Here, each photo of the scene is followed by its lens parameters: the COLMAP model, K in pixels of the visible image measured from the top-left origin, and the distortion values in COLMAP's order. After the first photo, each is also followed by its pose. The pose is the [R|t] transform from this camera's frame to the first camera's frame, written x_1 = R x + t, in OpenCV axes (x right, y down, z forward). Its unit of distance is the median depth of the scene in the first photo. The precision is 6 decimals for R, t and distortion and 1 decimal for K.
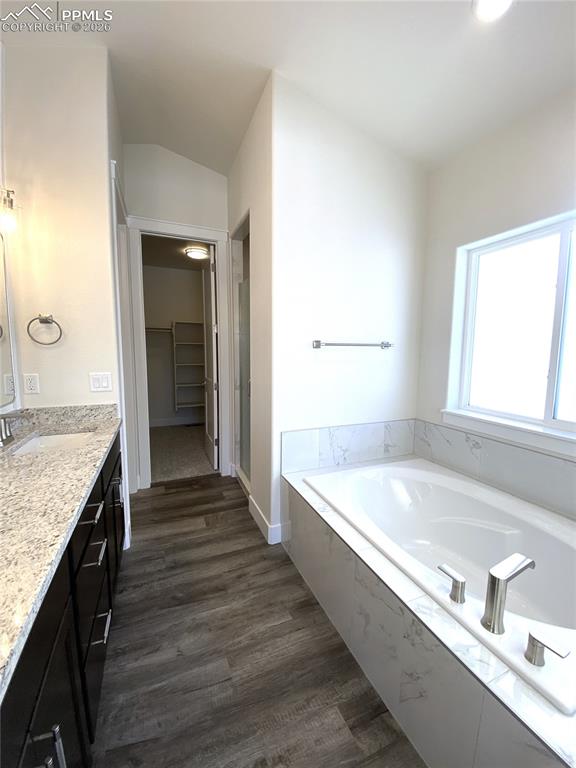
lens RADIAL K [[321.2, 0, 289.3], [0, 321.2, 382.9], [0, 0, 1]] dist [0.022118, -0.021536]
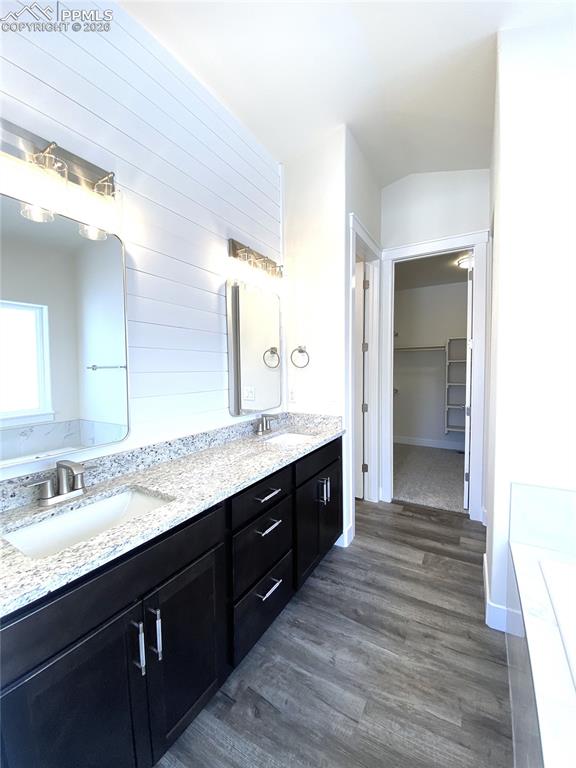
lens RADIAL K [[321.2, 0, 289.3], [0, 321.2, 382.9], [0, 0, 1]] dist [0.022118, -0.021536]
pose [[0.583287, 0.028835, -0.811754, 0.315154], [-0.073602, 0.997135, -0.017466, -0.024485], [0.808925, 0.069935, 0.583738, 0.168664]]
